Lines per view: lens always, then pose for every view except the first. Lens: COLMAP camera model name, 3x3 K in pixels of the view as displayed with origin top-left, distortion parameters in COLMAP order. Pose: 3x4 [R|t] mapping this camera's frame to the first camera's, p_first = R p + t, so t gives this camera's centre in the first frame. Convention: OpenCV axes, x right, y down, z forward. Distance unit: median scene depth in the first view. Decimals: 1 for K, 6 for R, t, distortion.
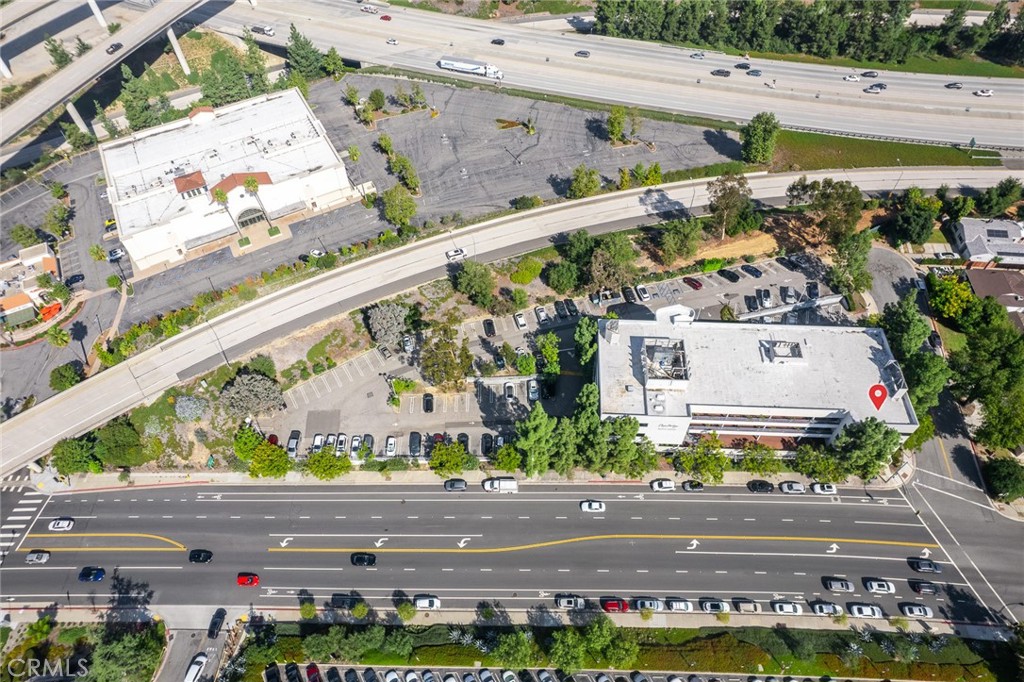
lens RADIAL K [[660.5, 0, 507.3], [0, 660.5, 342.3], [0, 0, 1]] dist [-0.086540, 0.073306]
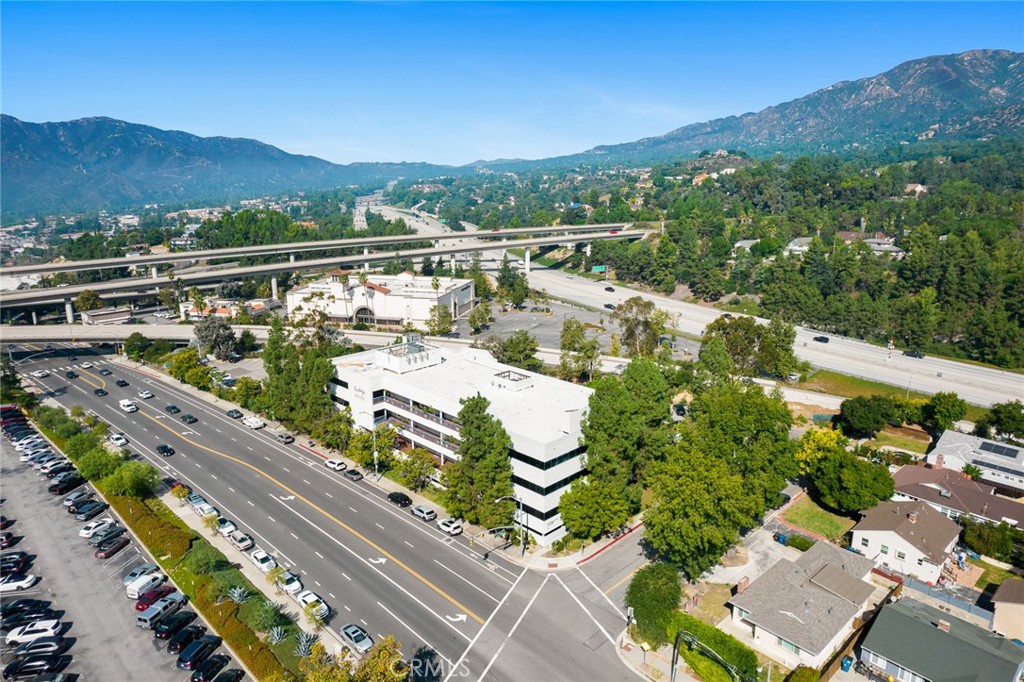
lens RADIAL K [[660.5, 0, 507.3], [0, 660.5, 342.3], [0, 0, 1]] dist [-0.086540, 0.073306]
pose [[0.741797, 0.182139, -0.645416, 0.961411], [-0.537768, 0.736568, -0.410212, 0.334279], [0.400677, 0.651378, 0.644332, 0.394700]]
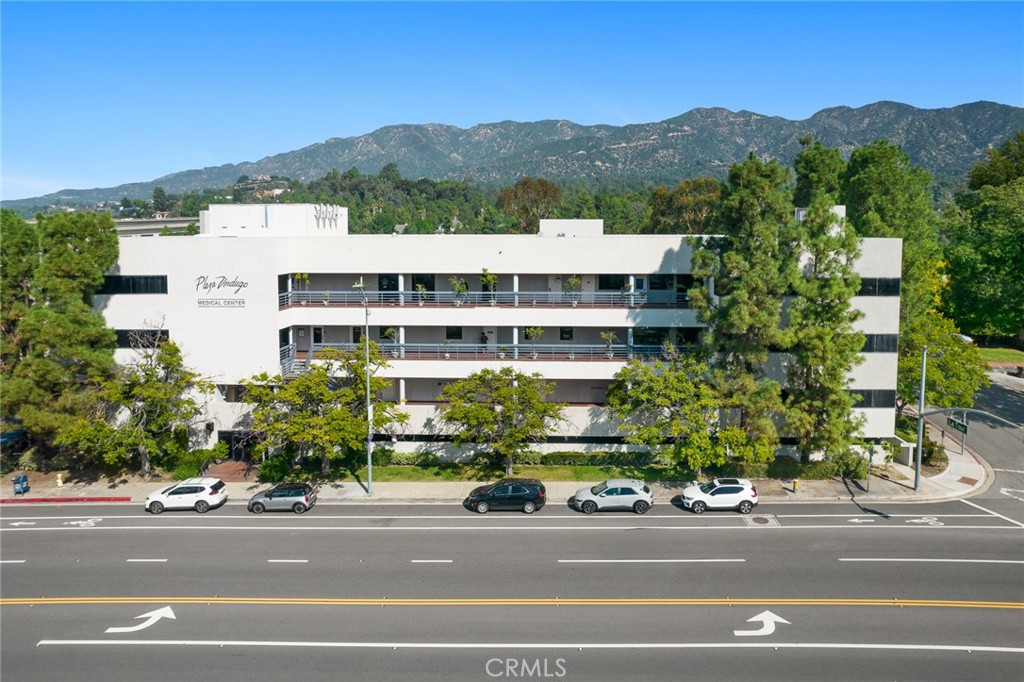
lens RADIAL K [[676.5, 0, 549.9], [0, 676.5, 282.6], [0, 0, 1]] dist [-0.087790, 0.081897]
pose [[0.999017, 0.021634, 0.038689, 0.388350], [0.014157, 0.671378, -0.740980, 0.376881], [-0.042005, 0.740799, 0.670412, 0.705938]]
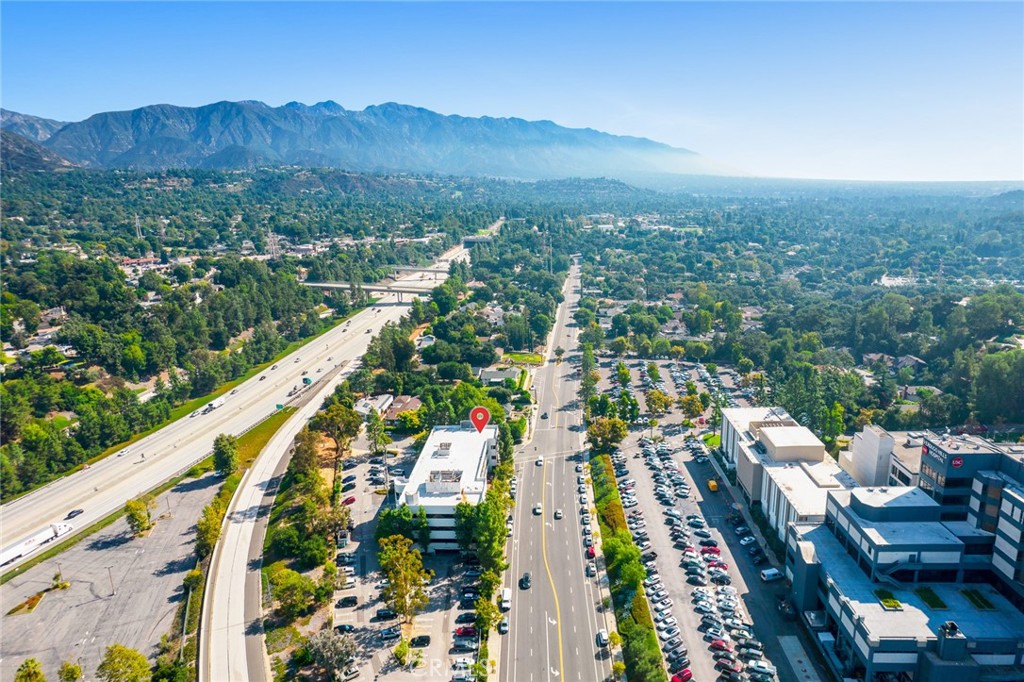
lens RADIAL K [[648.5, 0, 512.0], [0, 648.5, 341.0], [0, 0, 1]] dist [-0.037682, 0.002343]
pose [[0.004738, -0.224258, 0.974518, -1.092323], [0.810199, 0.572073, 0.127708, -0.209593], [-0.586135, 0.788949, 0.184404, 0.377878]]
